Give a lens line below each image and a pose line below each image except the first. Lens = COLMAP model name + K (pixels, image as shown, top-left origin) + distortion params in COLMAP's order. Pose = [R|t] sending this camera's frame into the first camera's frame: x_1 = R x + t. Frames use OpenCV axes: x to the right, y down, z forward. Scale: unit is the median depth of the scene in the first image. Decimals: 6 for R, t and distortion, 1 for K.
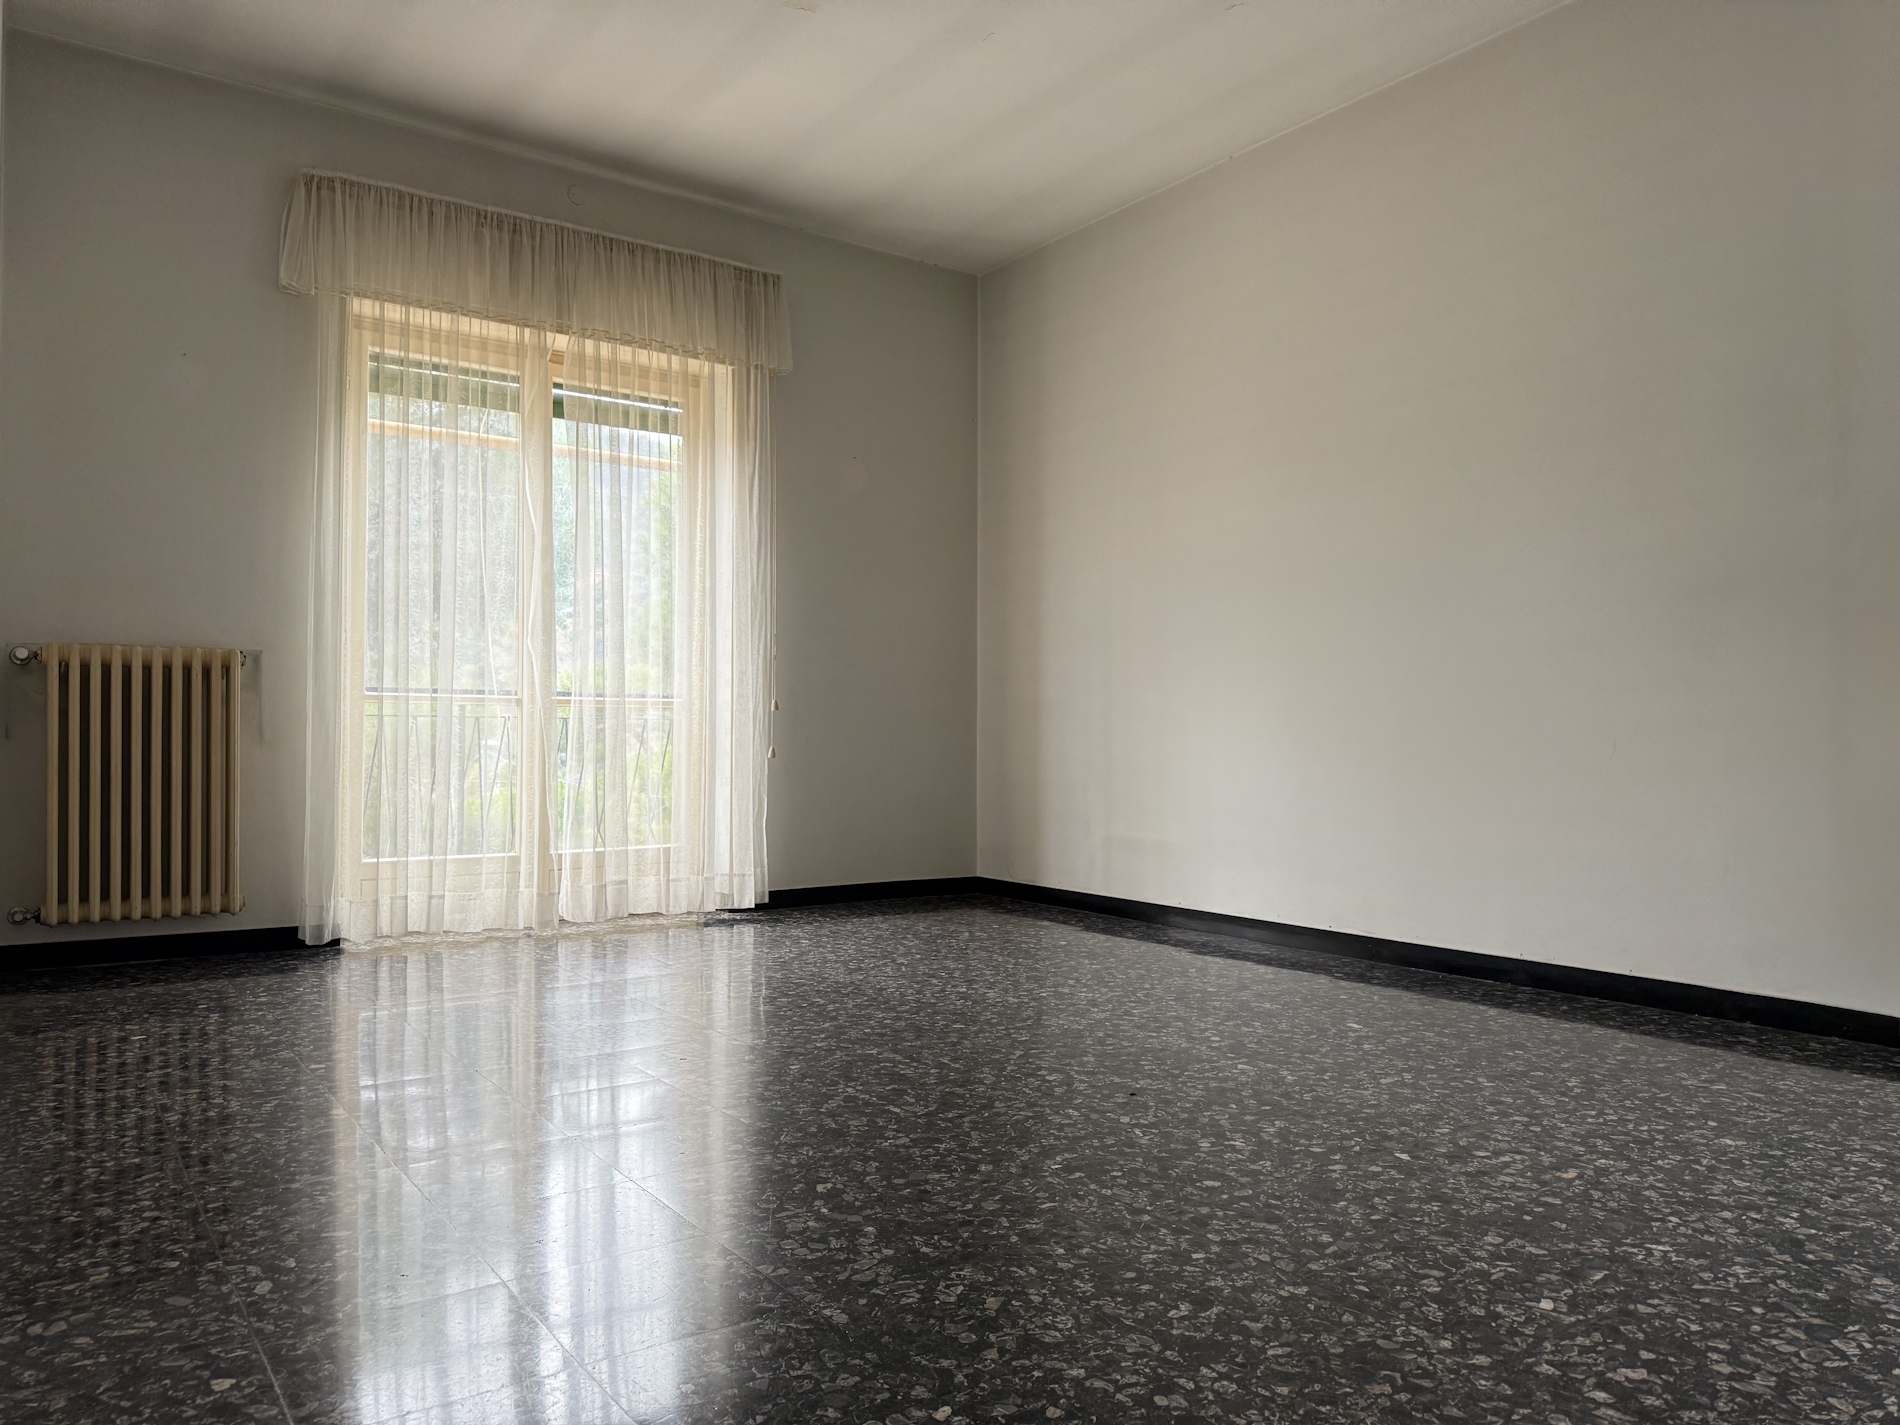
lens RADIAL K [[1342.4, 0, 950.0], [0, 1342.4, 712.5], [0, 0, 1]] dist [0.024659, -0.026122]
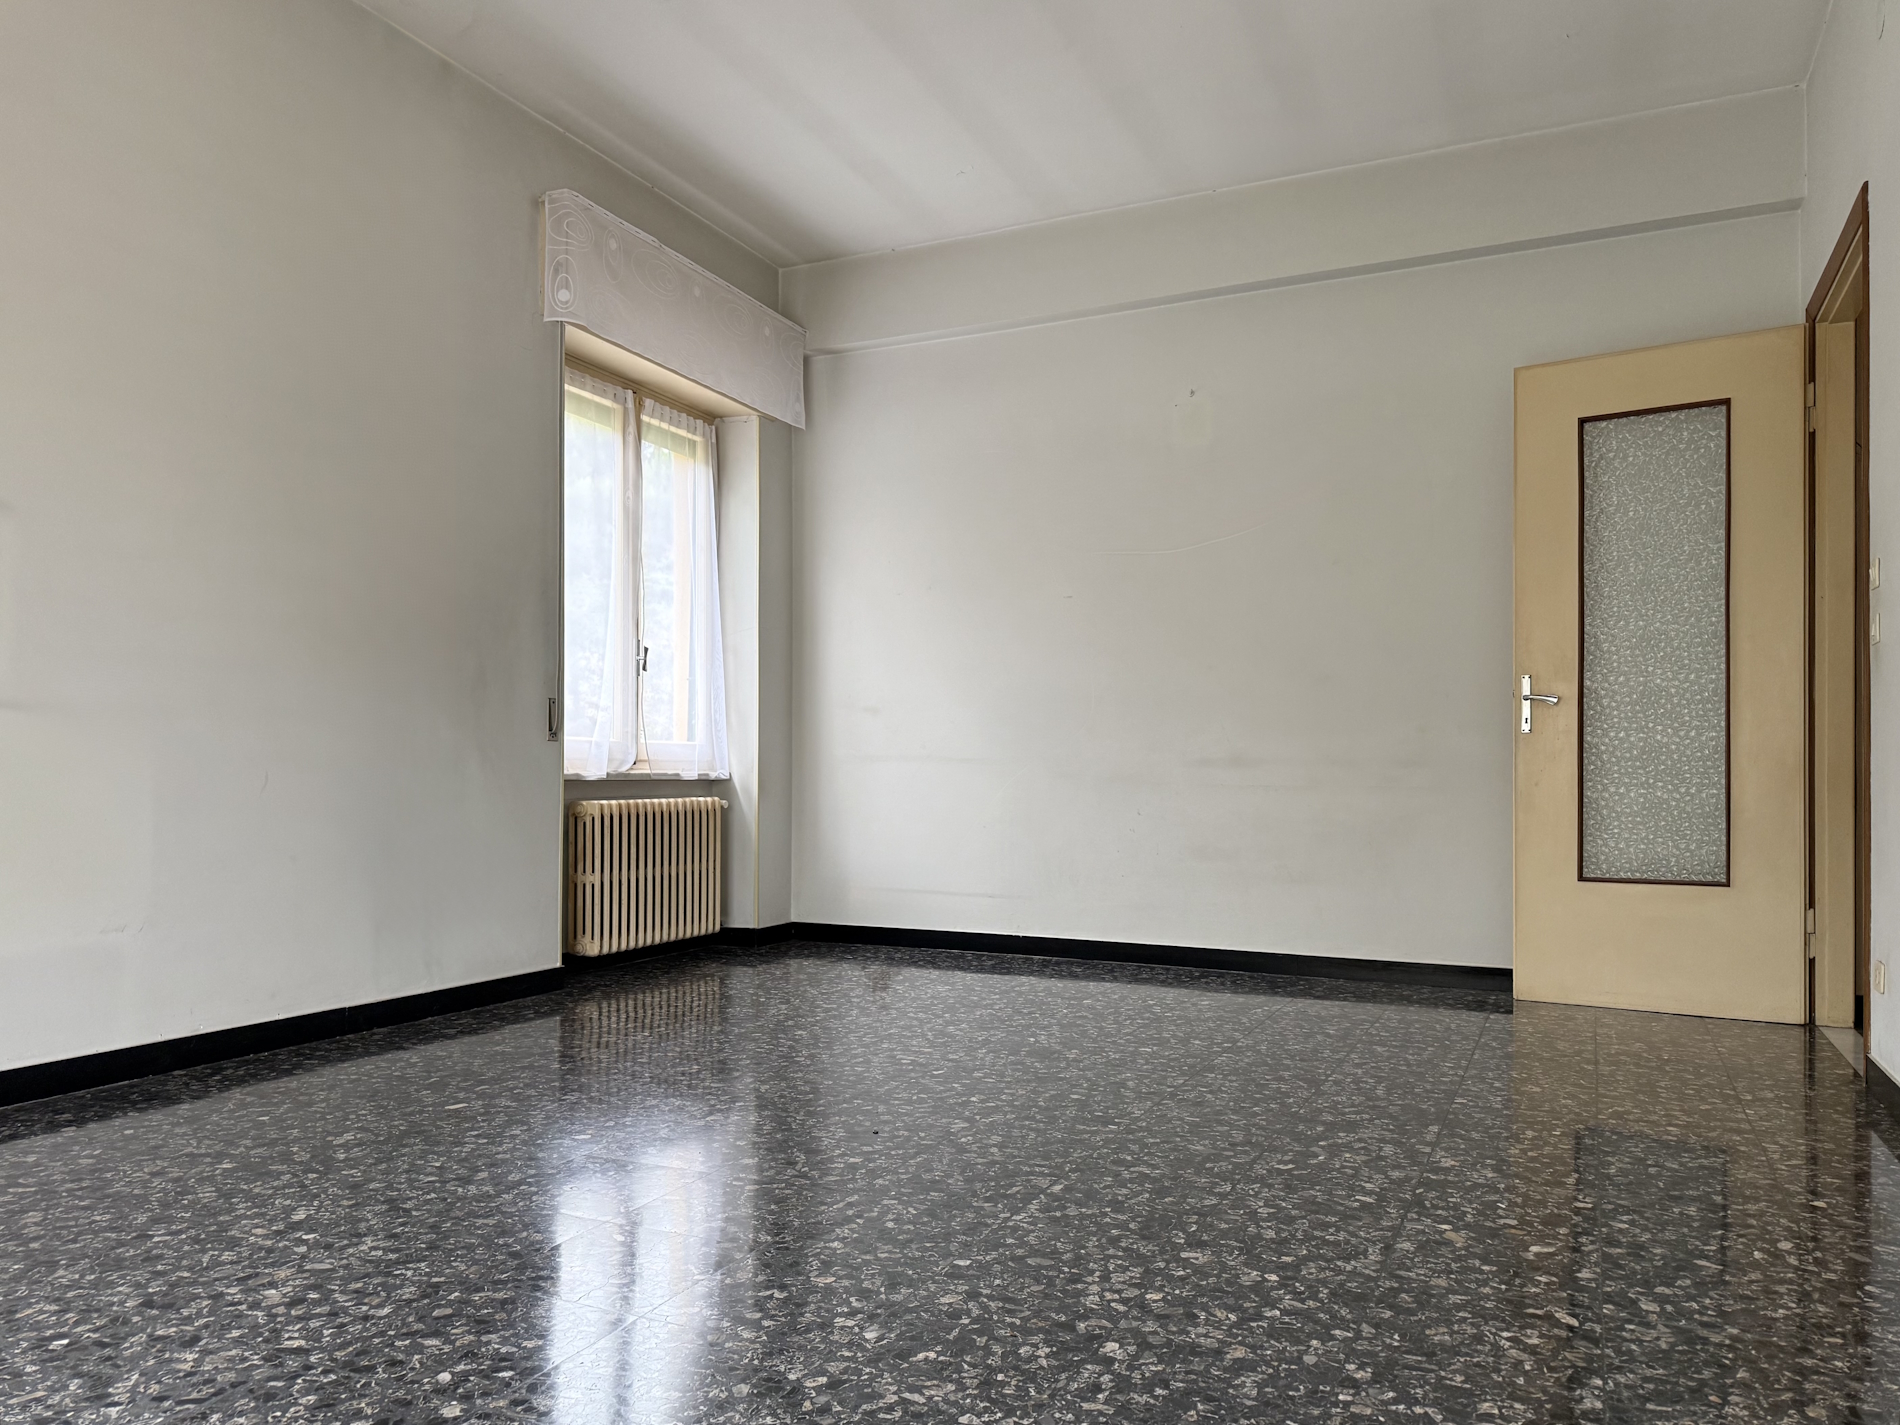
lens RADIAL K [[1342.4, 0, 950.0], [0, 1342.4, 712.5], [0, 0, 1]] dist [0.024659, -0.026122]
pose [[-0.493700, 0.024309, 0.869293, -0.949985], [-0.027680, 0.998663, -0.043647, 0.015631], [-0.869192, -0.045610, -0.492367, 1.792254]]
